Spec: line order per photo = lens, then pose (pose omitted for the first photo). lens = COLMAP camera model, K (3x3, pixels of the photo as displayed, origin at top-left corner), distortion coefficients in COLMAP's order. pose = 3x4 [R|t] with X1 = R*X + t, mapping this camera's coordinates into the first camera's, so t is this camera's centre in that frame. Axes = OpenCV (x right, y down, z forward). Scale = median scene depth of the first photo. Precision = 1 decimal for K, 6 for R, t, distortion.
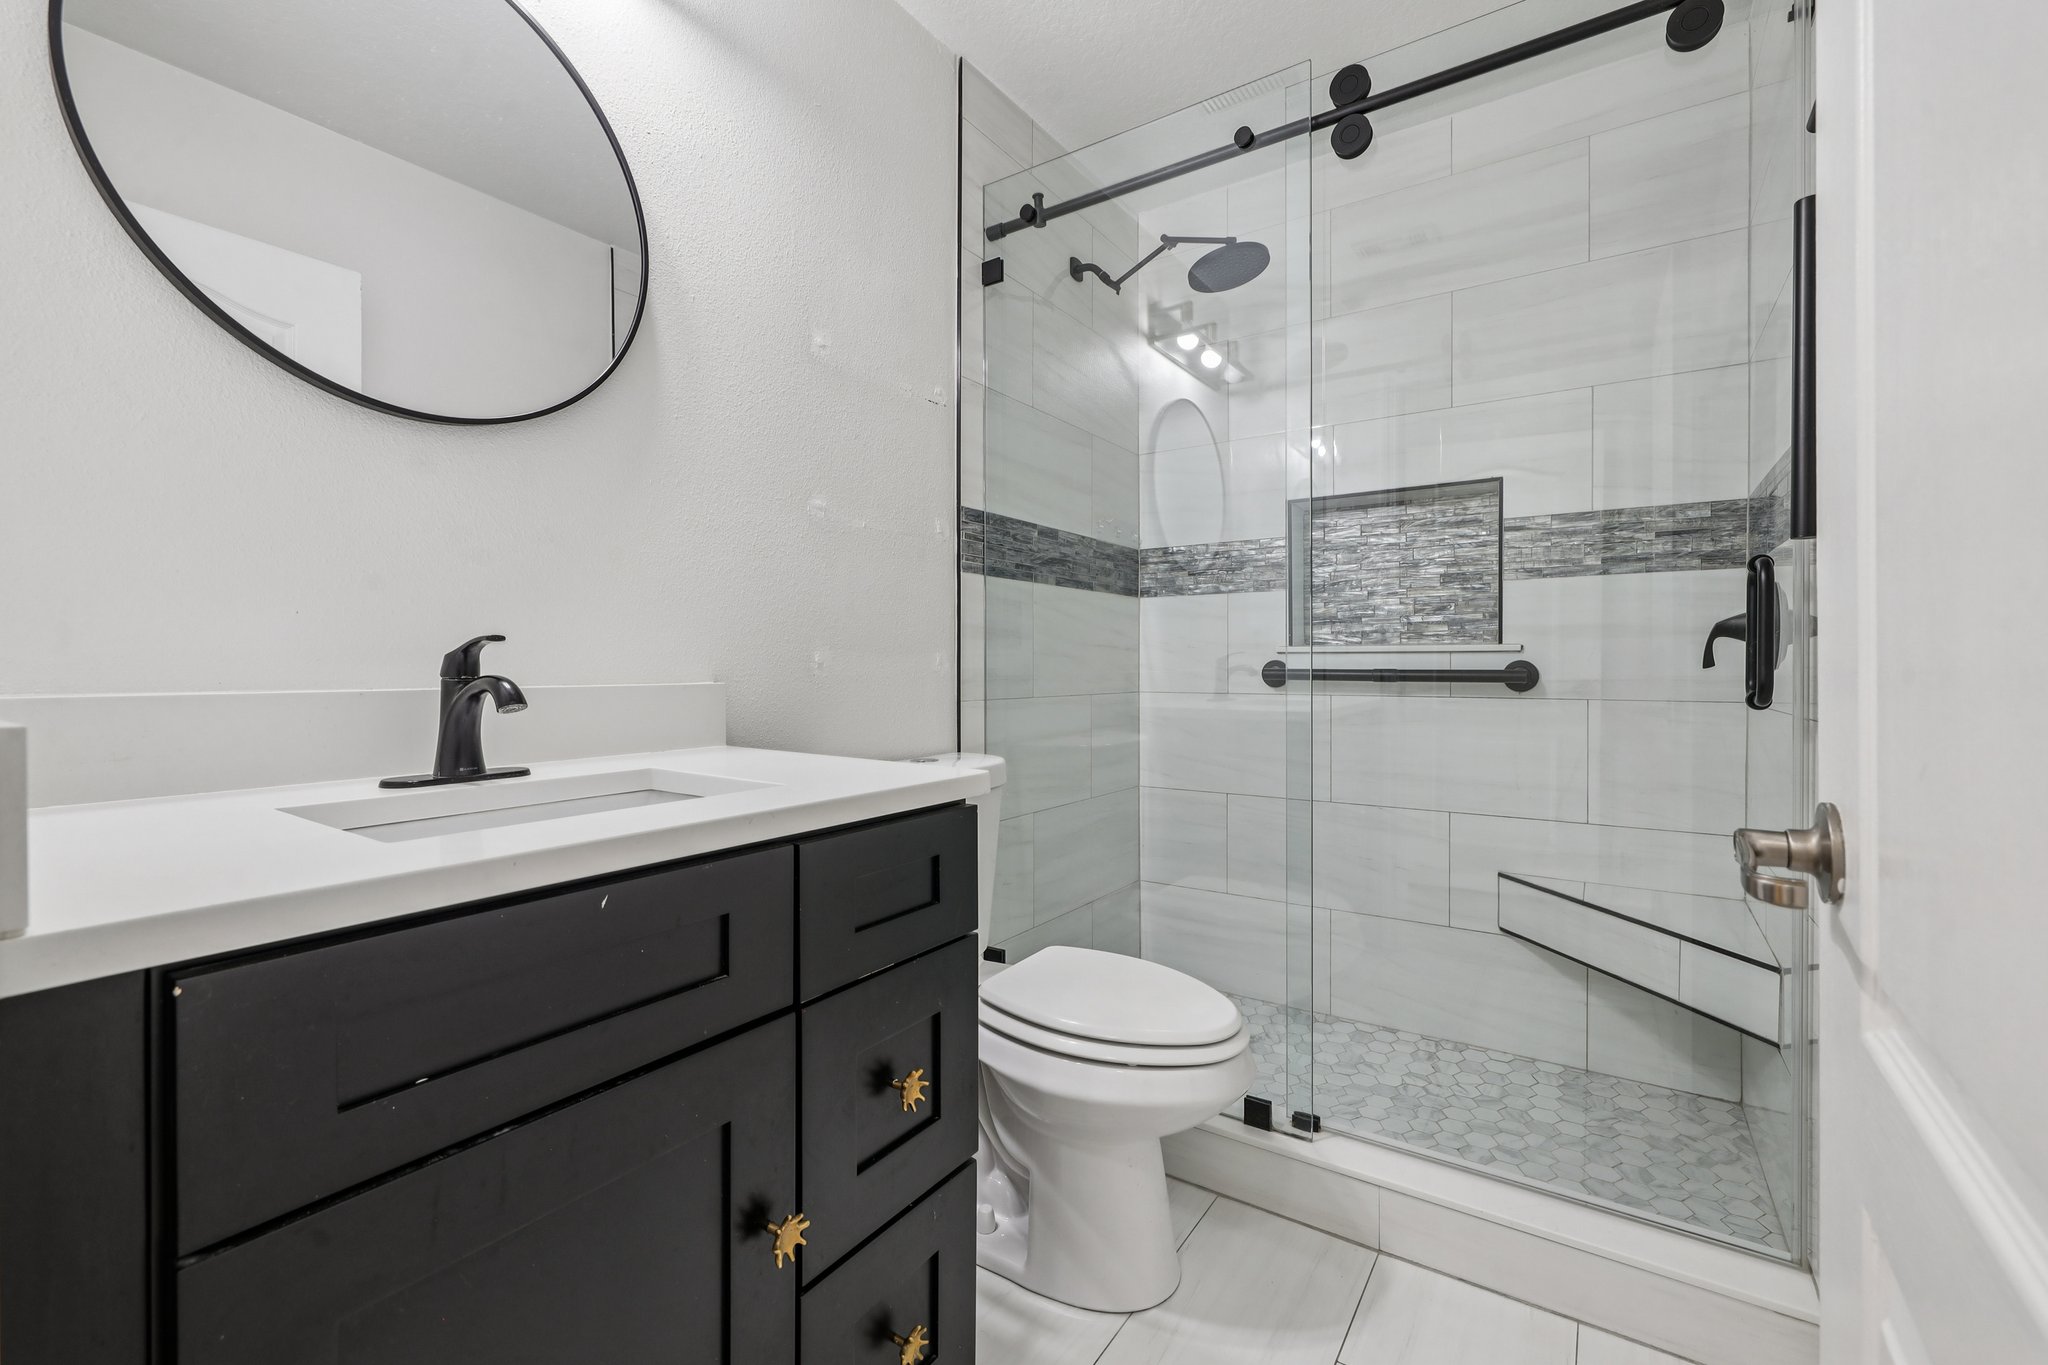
lens RADIAL K [[872.6, 0, 1017.6], [0, 872.6, 680.3], [0, 0, 1]] dist [-0.003018, 0.000487]
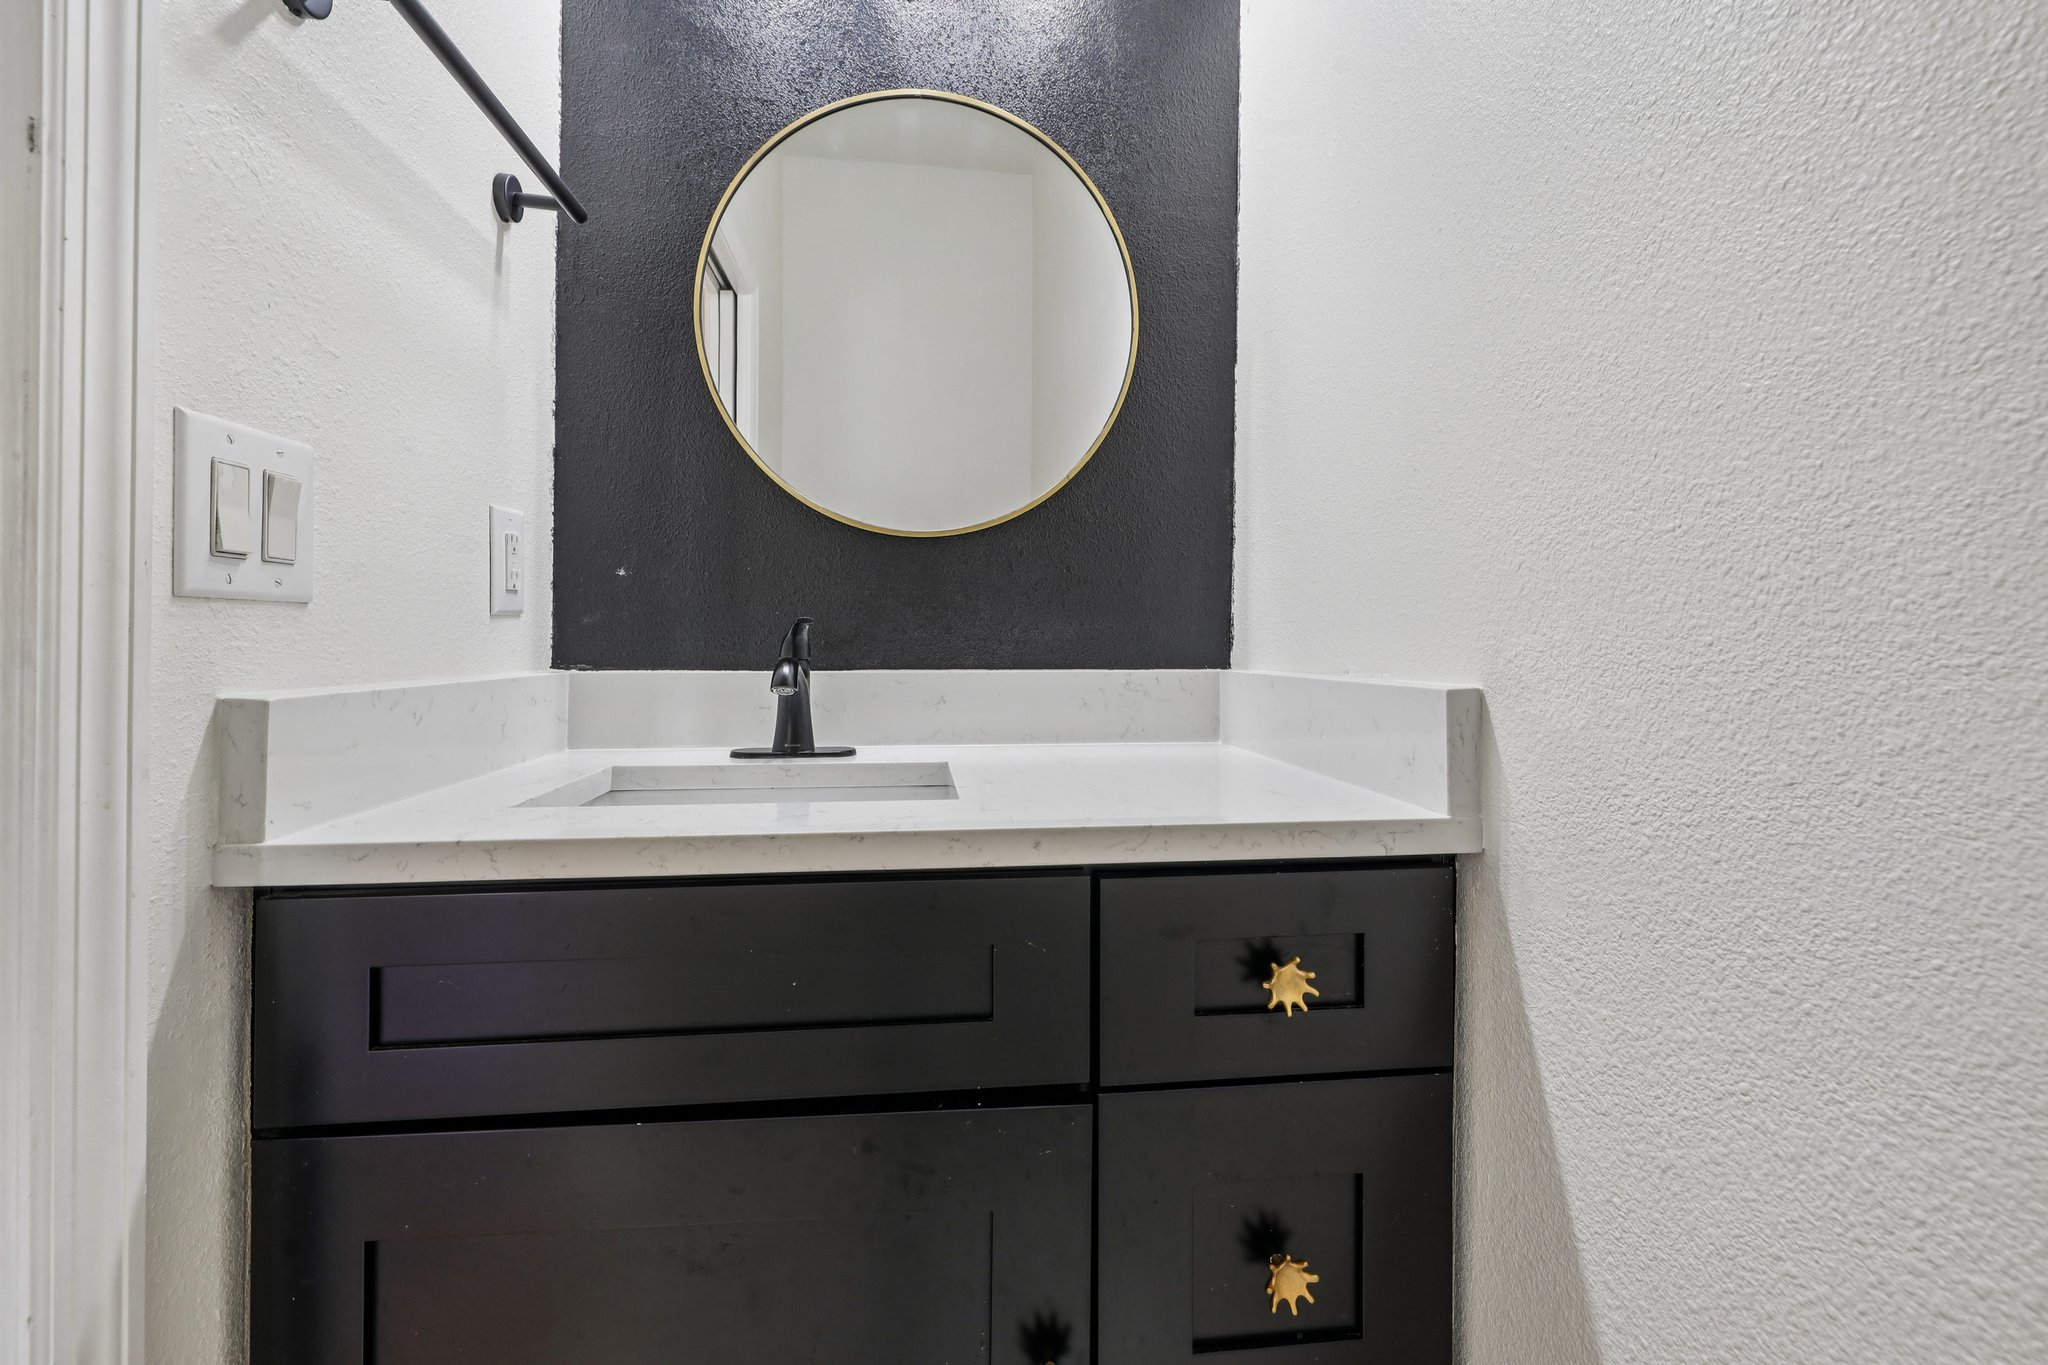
lens RADIAL K [[872.6, 0, 1009.1], [0, 872.6, 639.6], [0, 0, 1]] dist [-0.003018, 0.000487]
pose [[0.614811, -0.019262, -0.788439, 0.361525], [0.003195, 0.999754, -0.021933, -0.002185], [0.788668, 0.010965, 0.614722, 0.552352]]
